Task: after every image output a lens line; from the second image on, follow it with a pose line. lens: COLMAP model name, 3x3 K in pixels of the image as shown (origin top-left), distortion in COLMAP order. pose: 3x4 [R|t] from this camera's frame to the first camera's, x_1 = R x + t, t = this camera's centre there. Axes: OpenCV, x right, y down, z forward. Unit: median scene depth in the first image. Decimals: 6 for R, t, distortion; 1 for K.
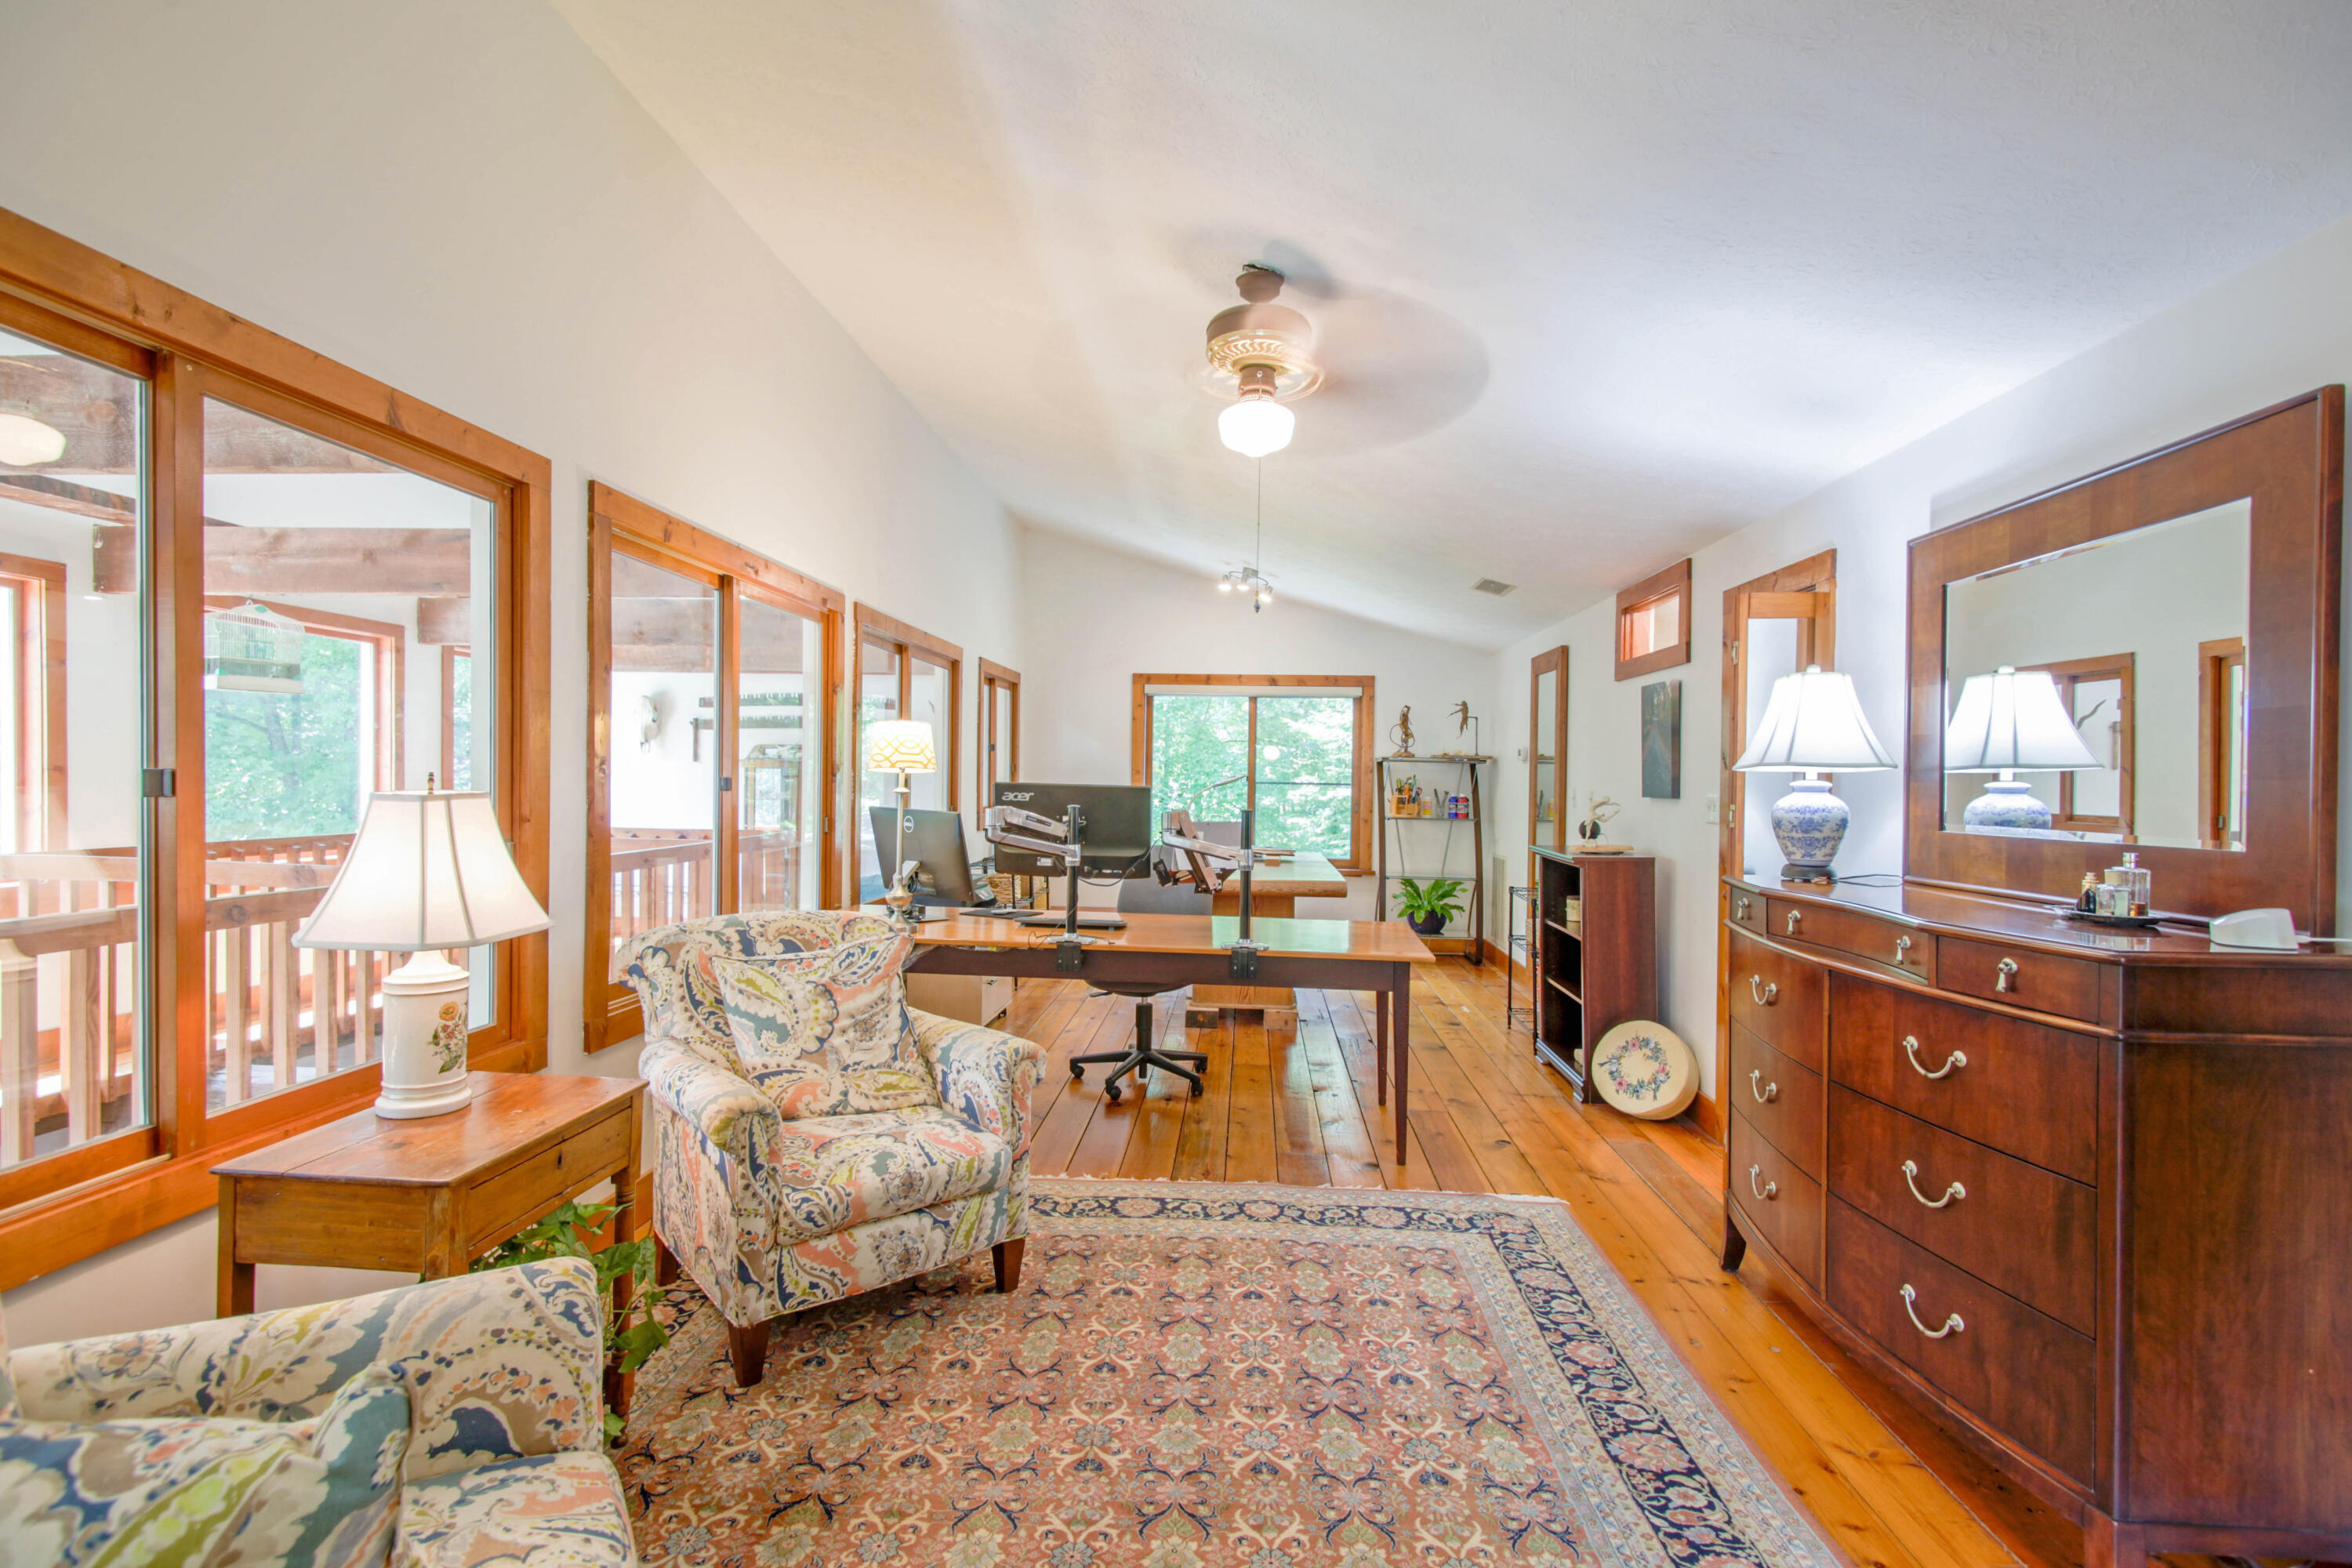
lens RADIAL K [[1115.3, 0, 1172.3], [0, 1115.3, 789.0], [0, 0, 1]] dist [0.032317, -0.014634]
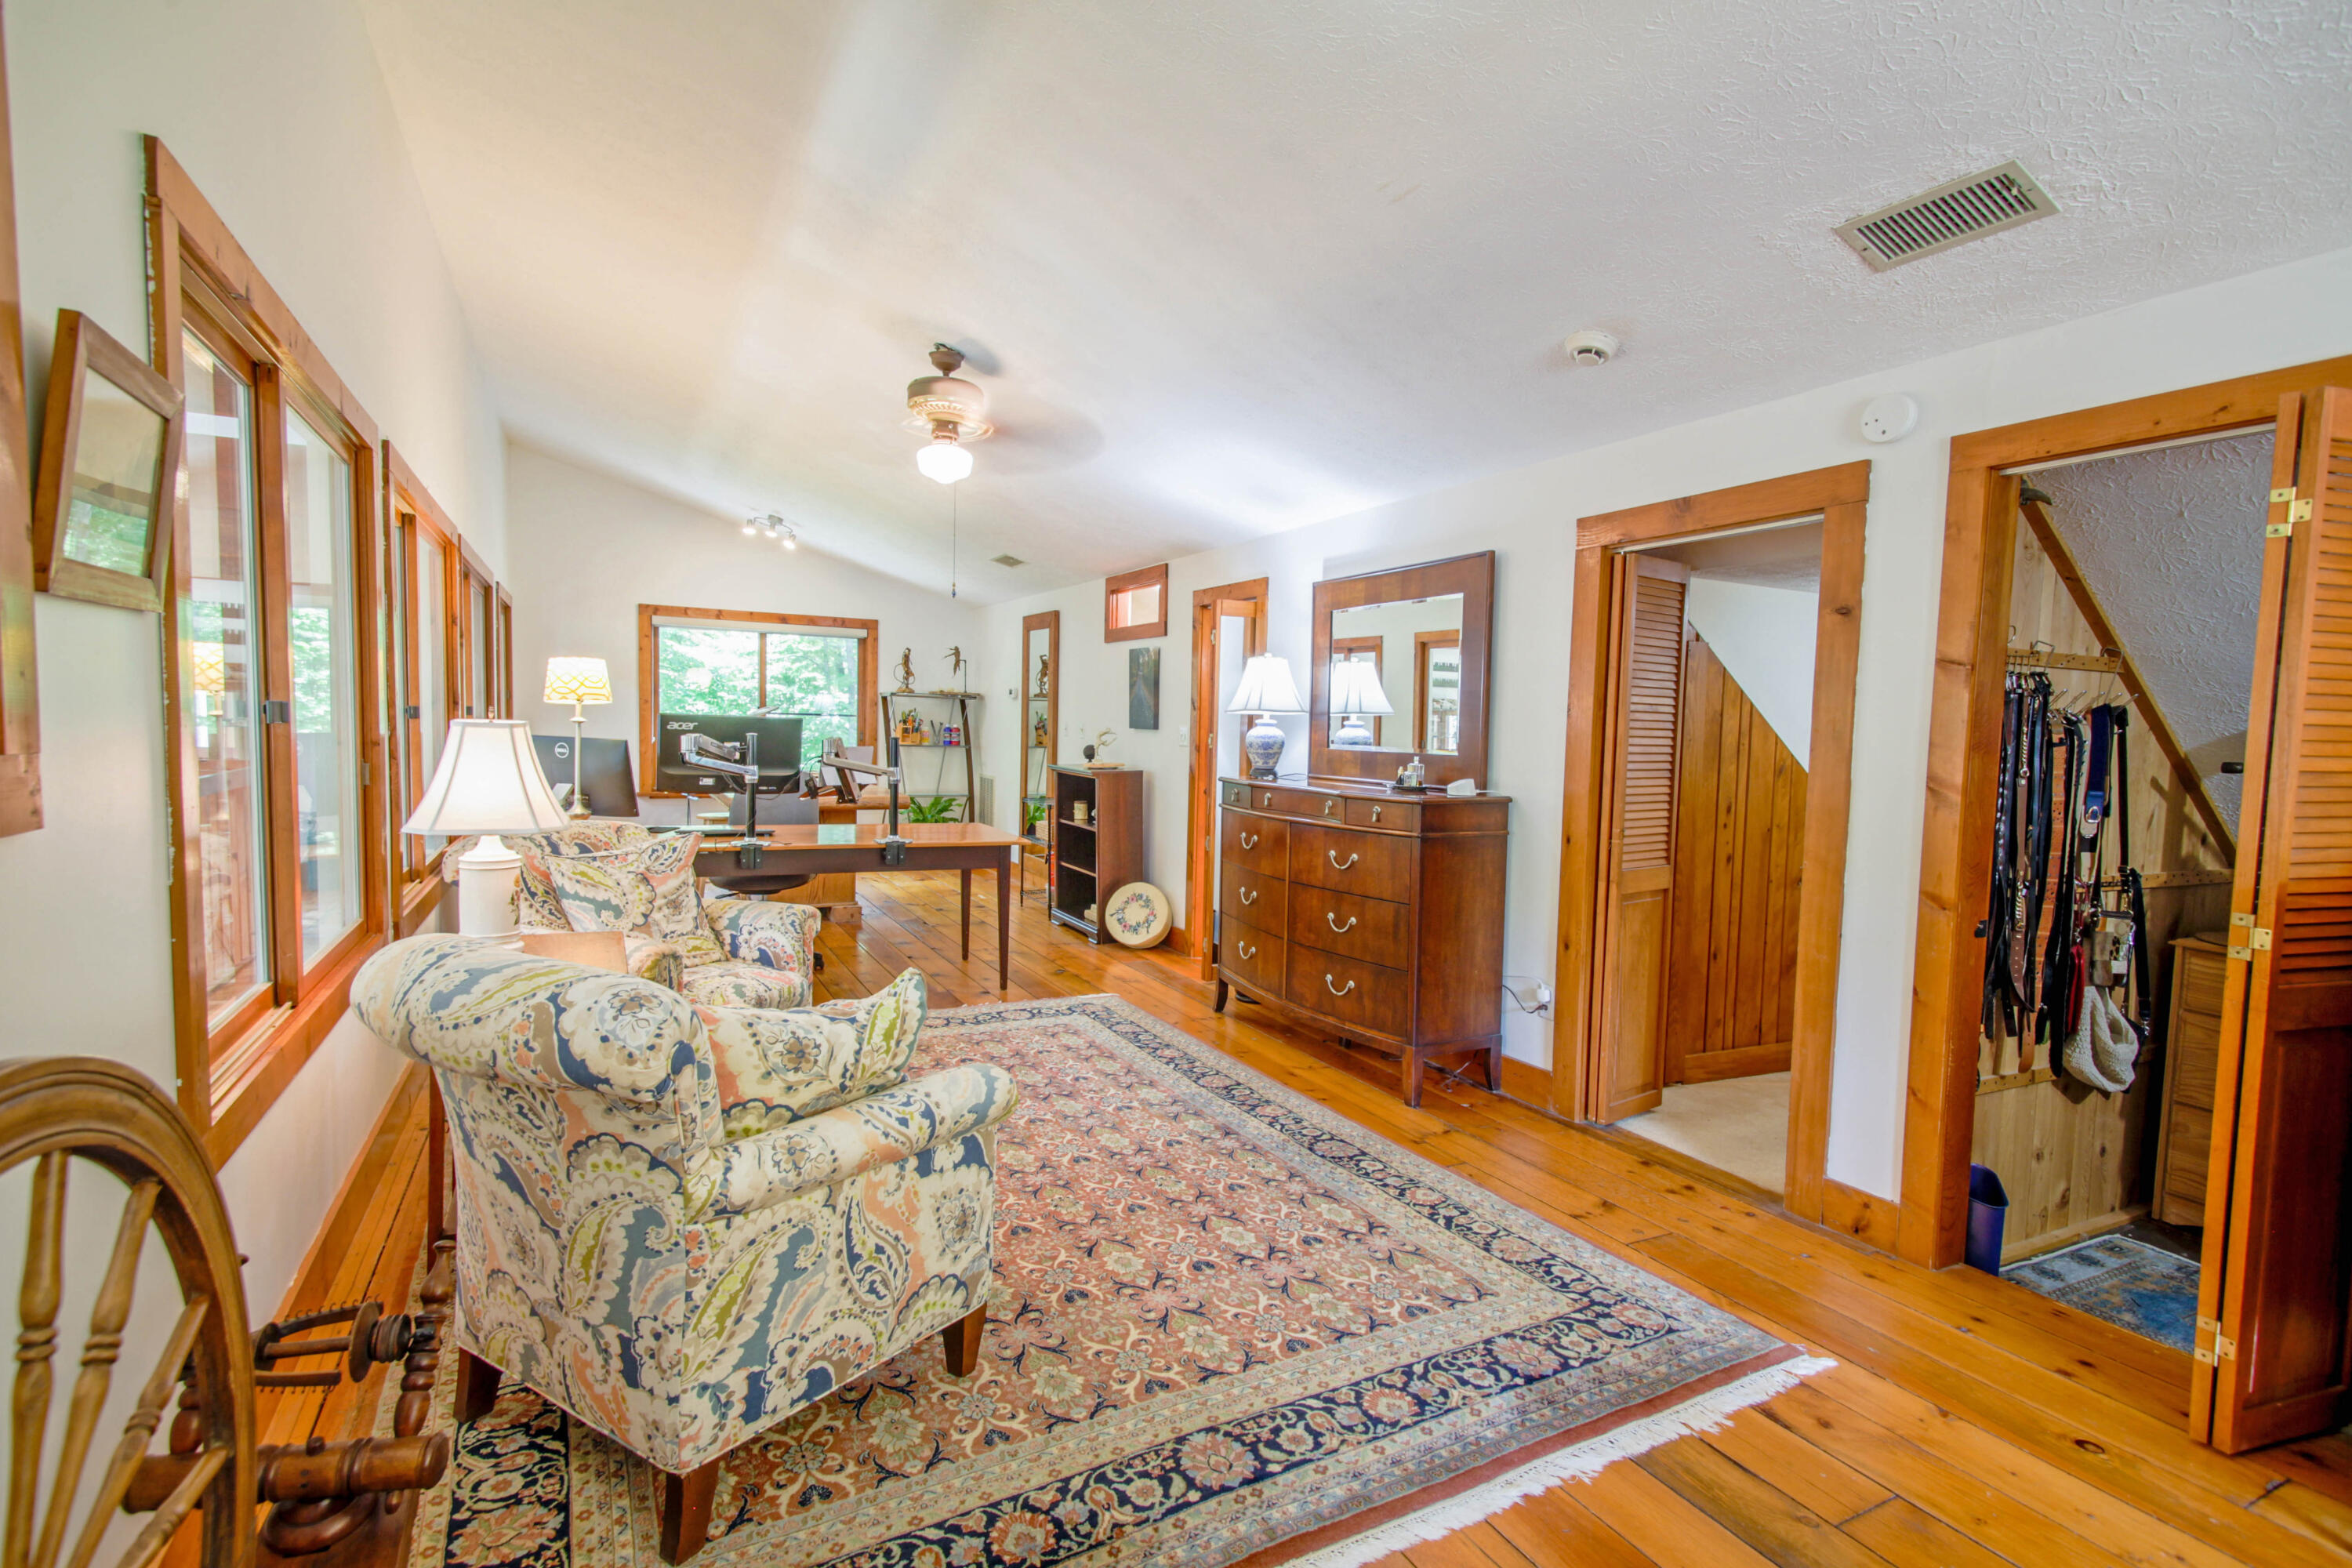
lens RADIAL K [[1110.3, 0, 1172.3], [0, 1110.3, 783.0], [0, 0, 1]] dist [0.040507, -0.014331]
pose [[0.856182, -0.021470, 0.516229, -0.444530], [-0.008353, 0.998431, 0.055378, -0.003387], [-0.516607, -0.051726, 0.854659, -0.388018]]
